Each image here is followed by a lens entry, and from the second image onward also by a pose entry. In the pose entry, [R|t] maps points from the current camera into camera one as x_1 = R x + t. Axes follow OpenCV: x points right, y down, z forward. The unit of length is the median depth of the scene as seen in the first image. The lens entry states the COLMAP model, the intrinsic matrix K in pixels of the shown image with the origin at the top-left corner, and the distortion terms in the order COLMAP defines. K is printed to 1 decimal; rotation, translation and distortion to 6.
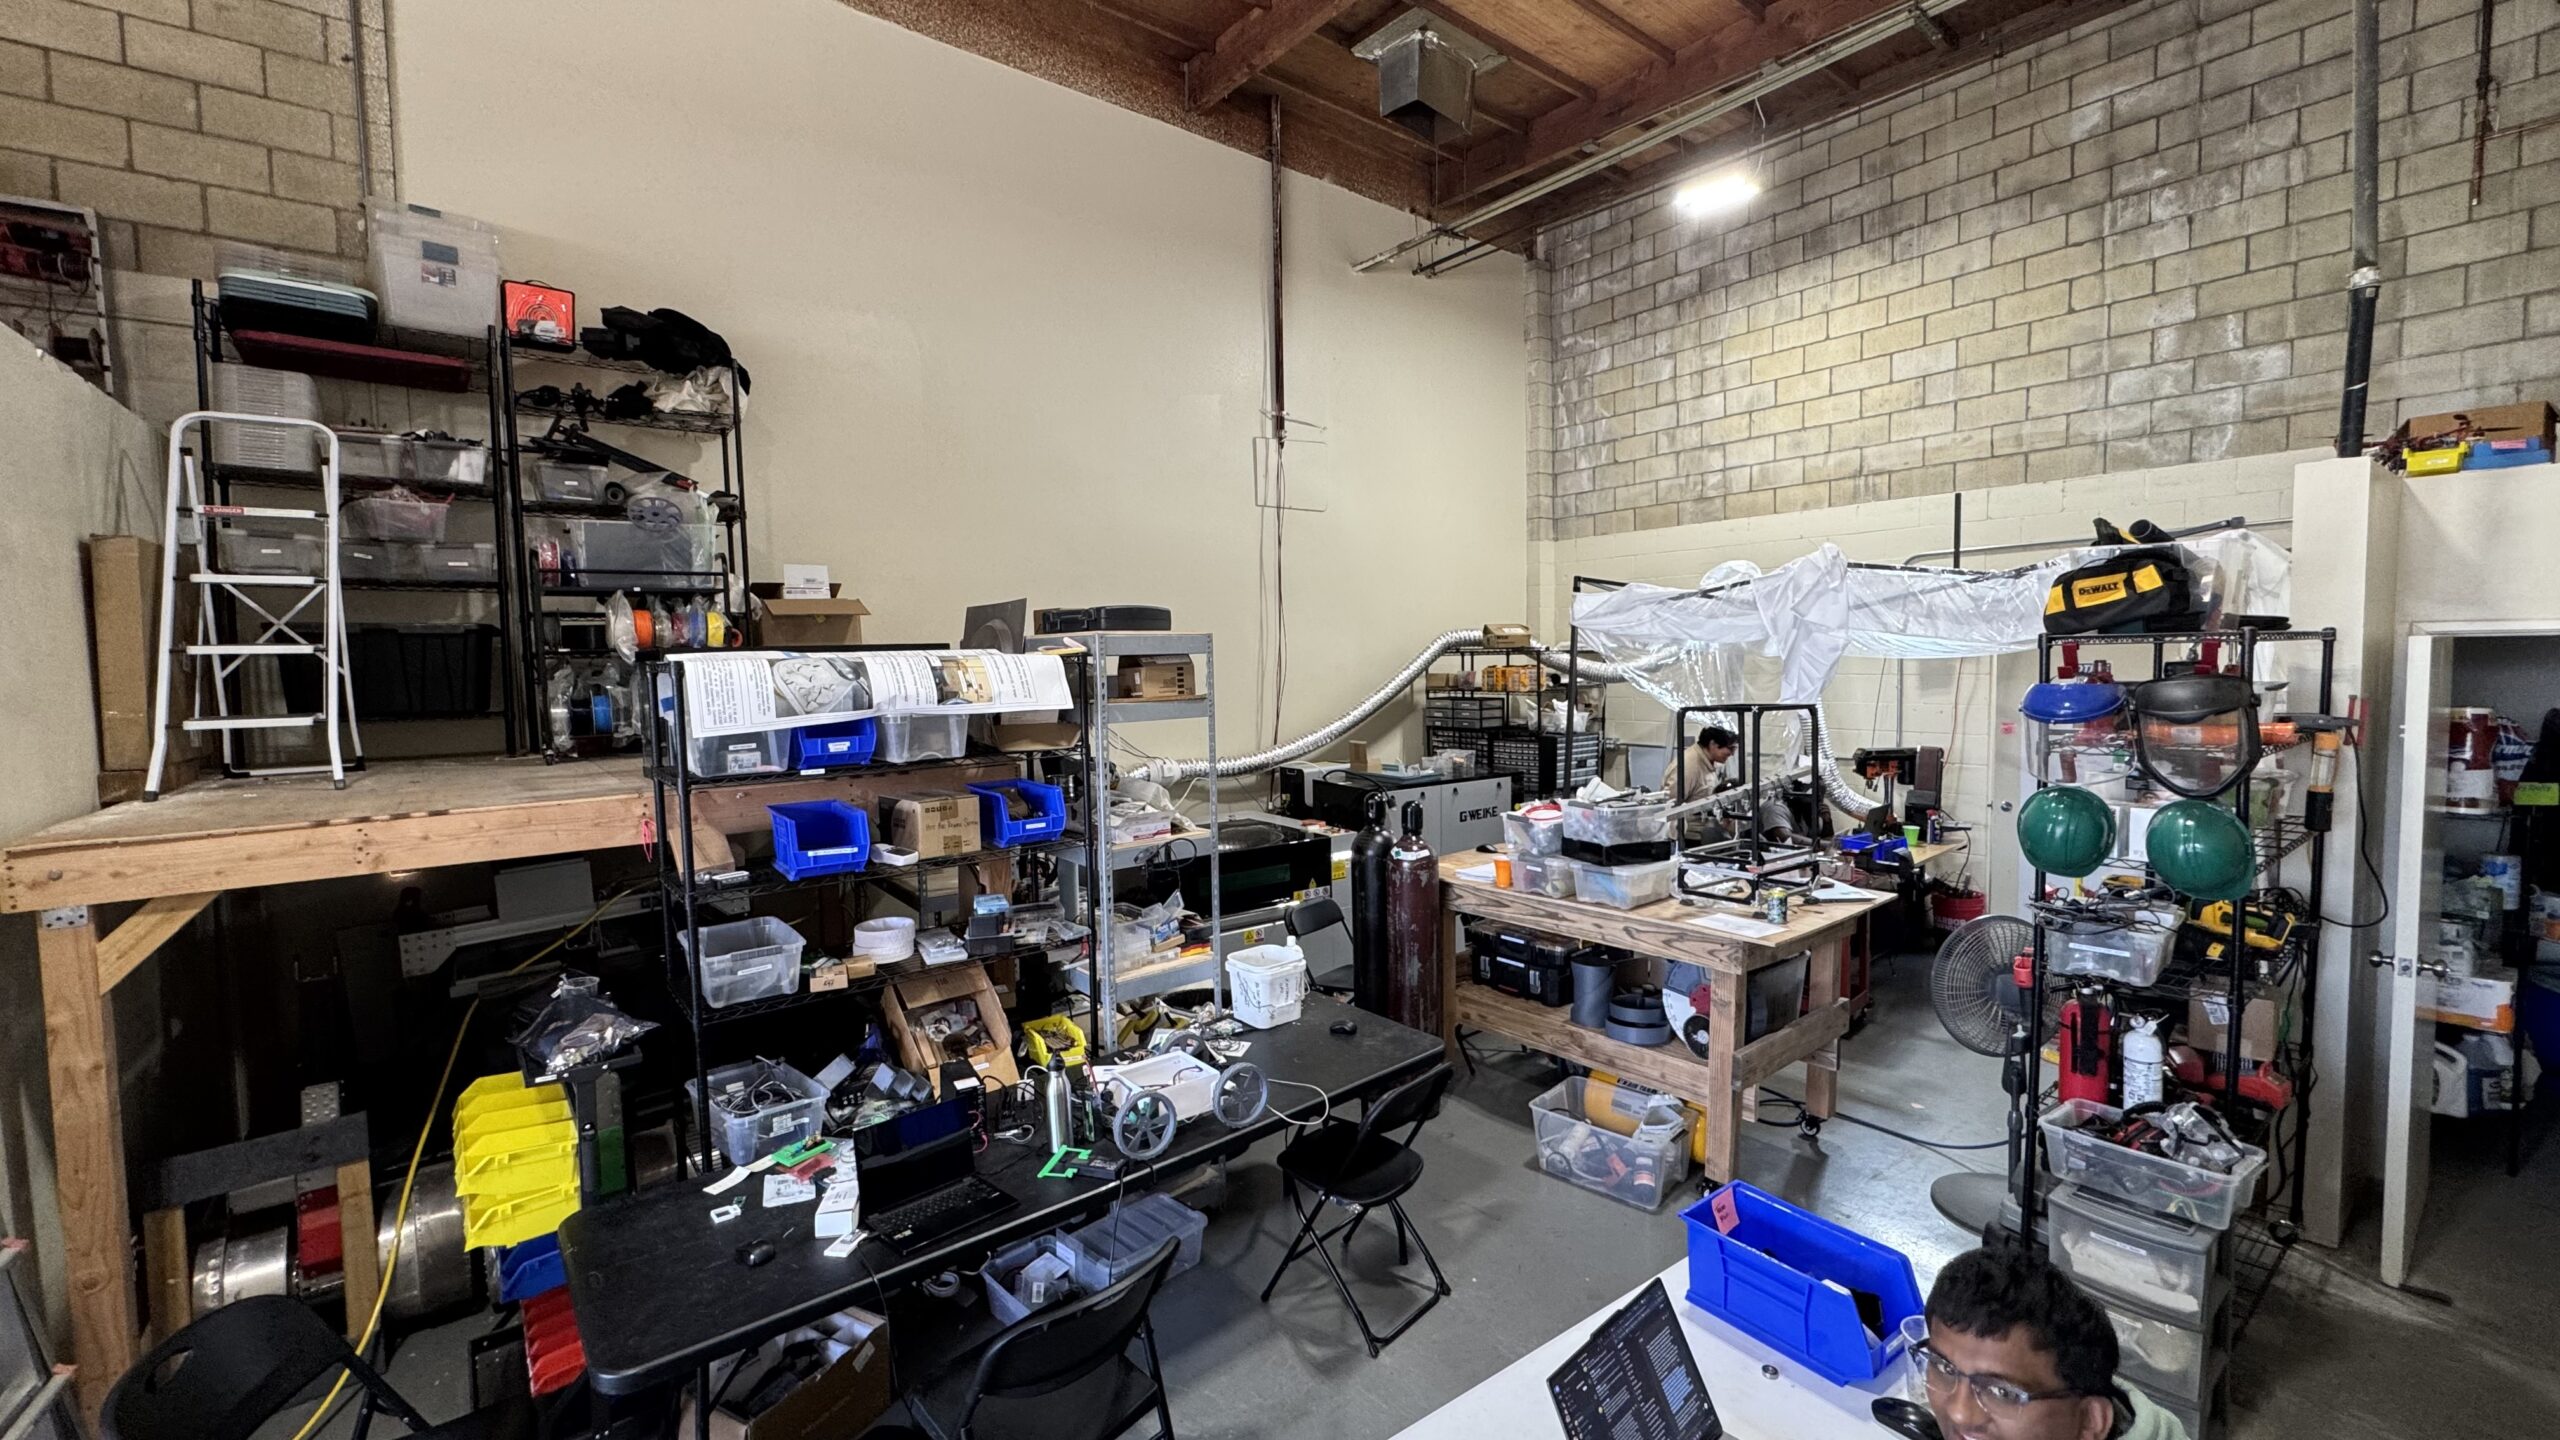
lens RADIAL K [[1025.3, 0, 1281.7], [0, 1025.3, 717.9], [0, 0, 1]] dist [-0.000509, -0.000090]
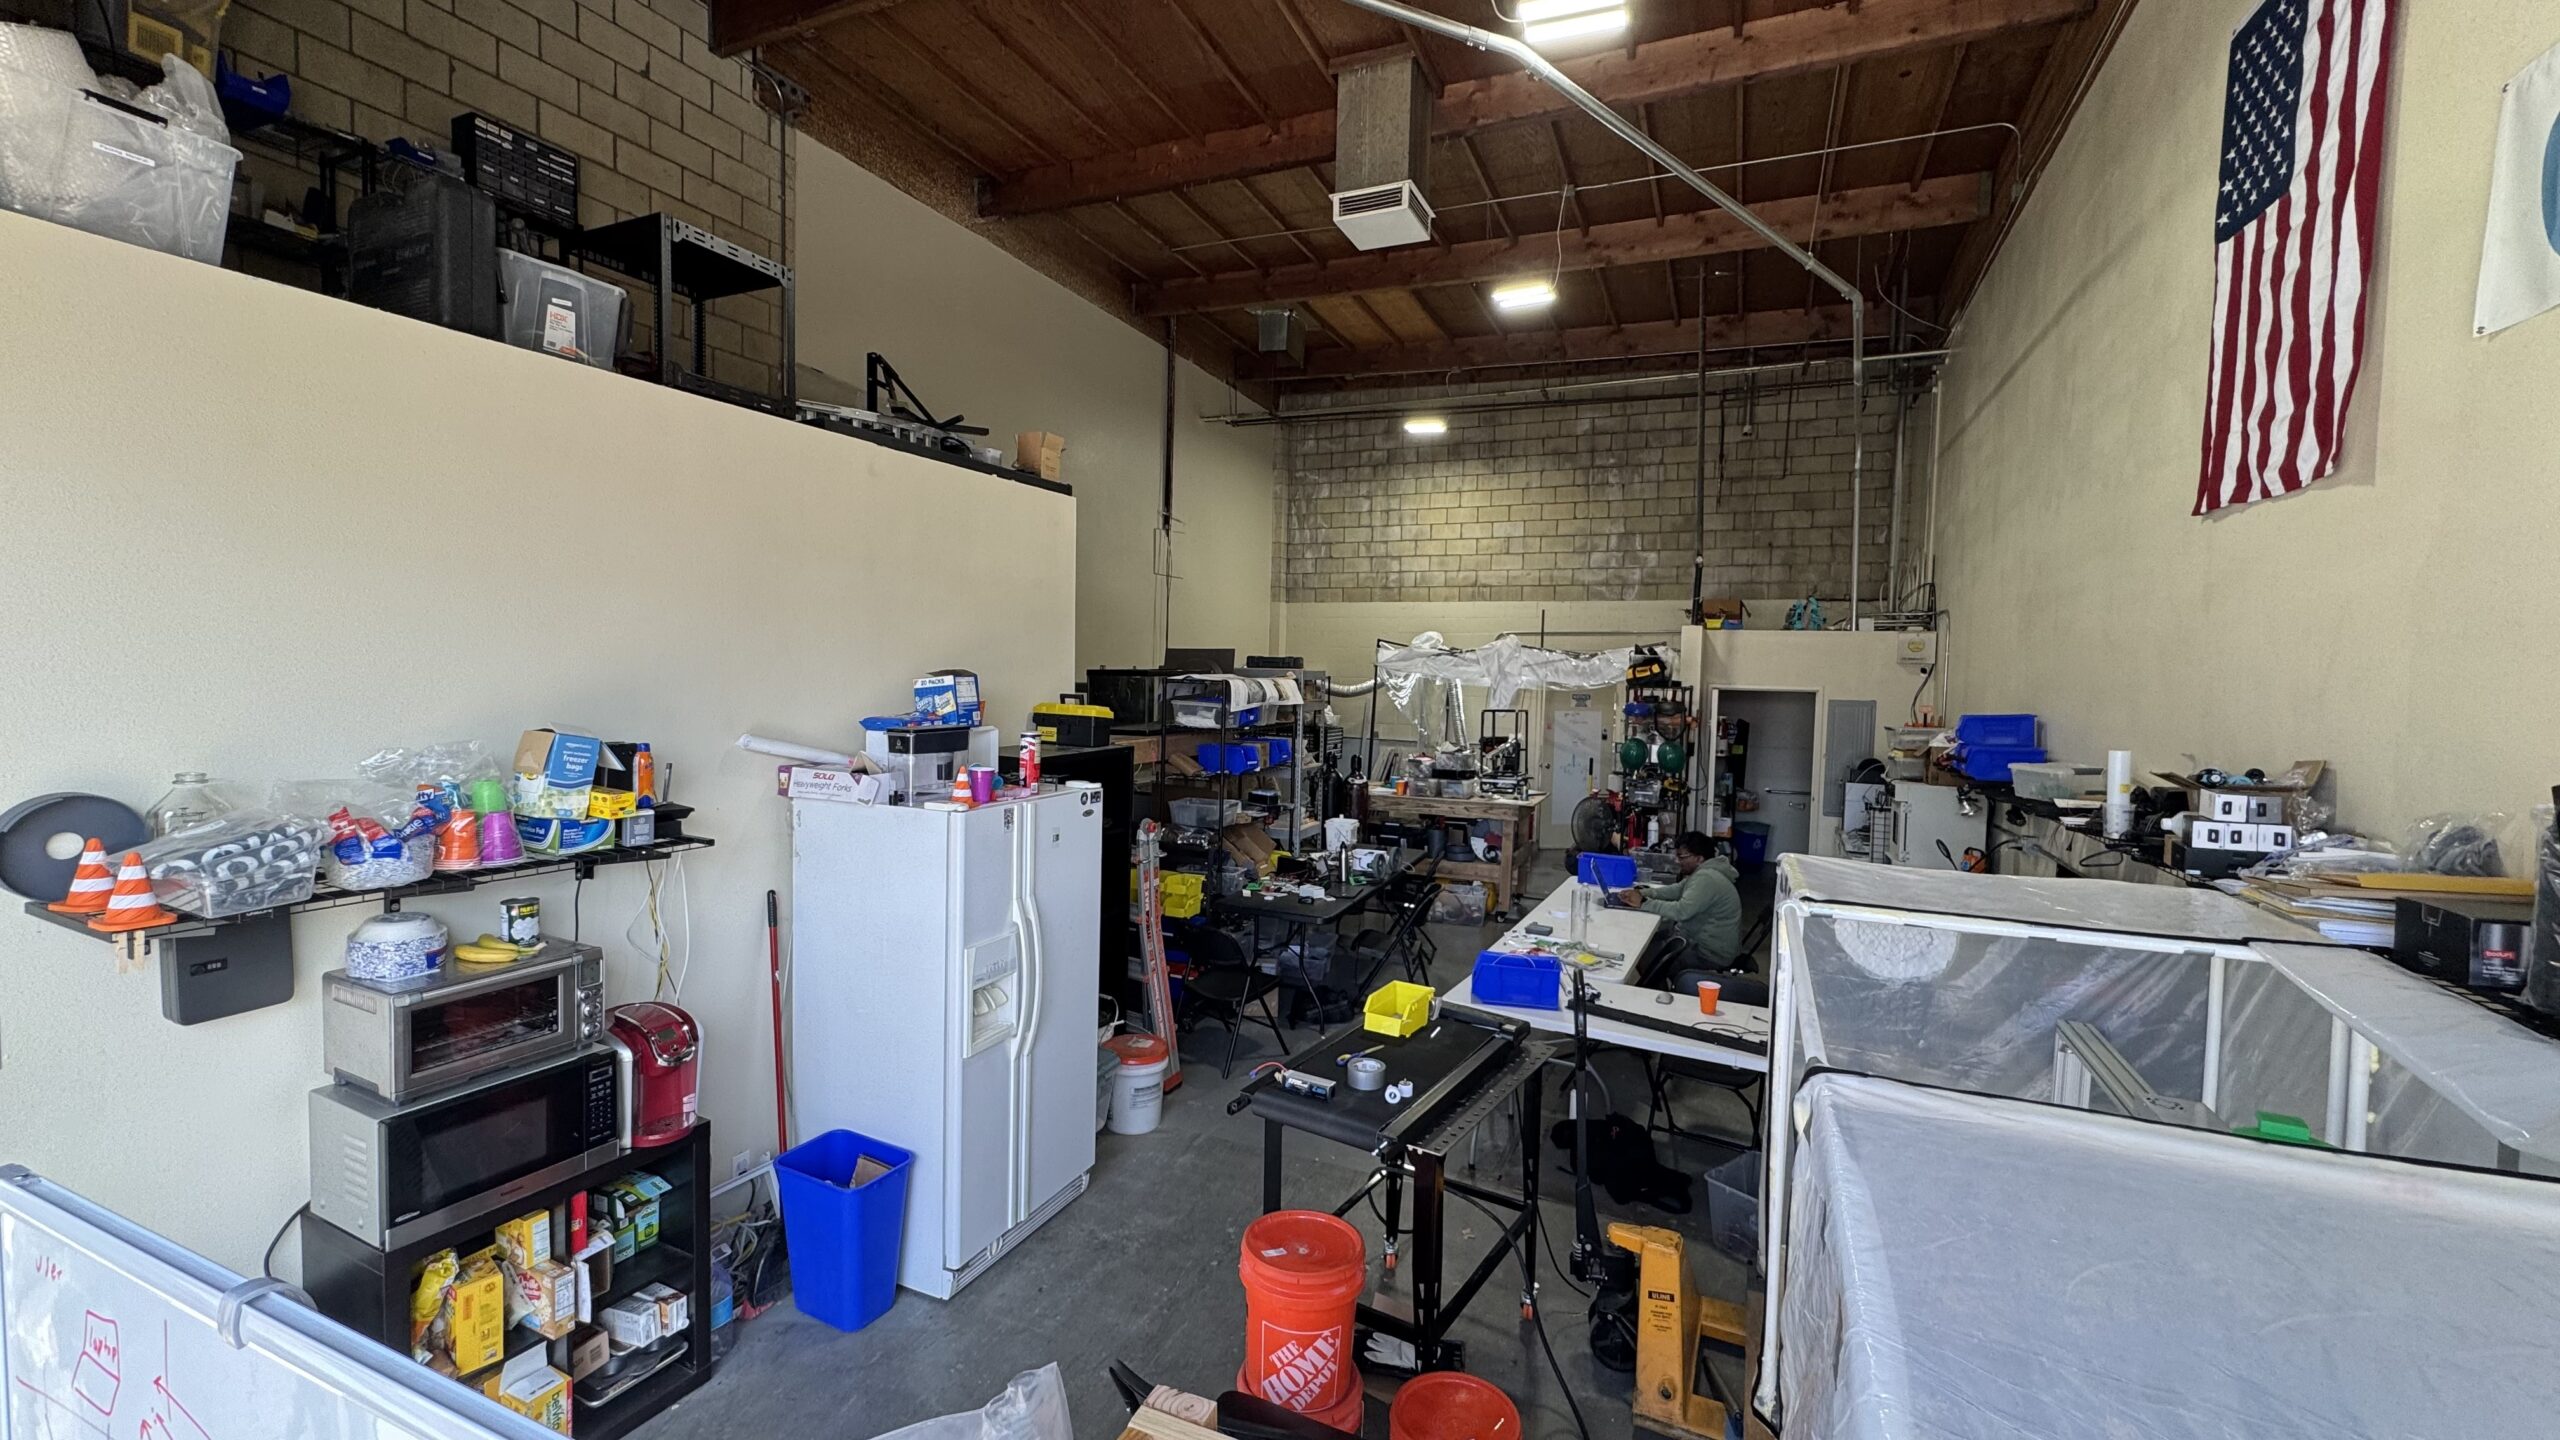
lens RADIAL K [[1025.3, 0, 1288.3], [0, 1025.3, 725.4], [0, 0, 1]] dist [-0.000509, -0.000090]
pose [[0.878871, 0.012799, 0.476887, -0.676475], [-0.011055, 0.999918, -0.006461, 0.027519], [-0.476931, 0.000406, 0.878941, -0.495697]]
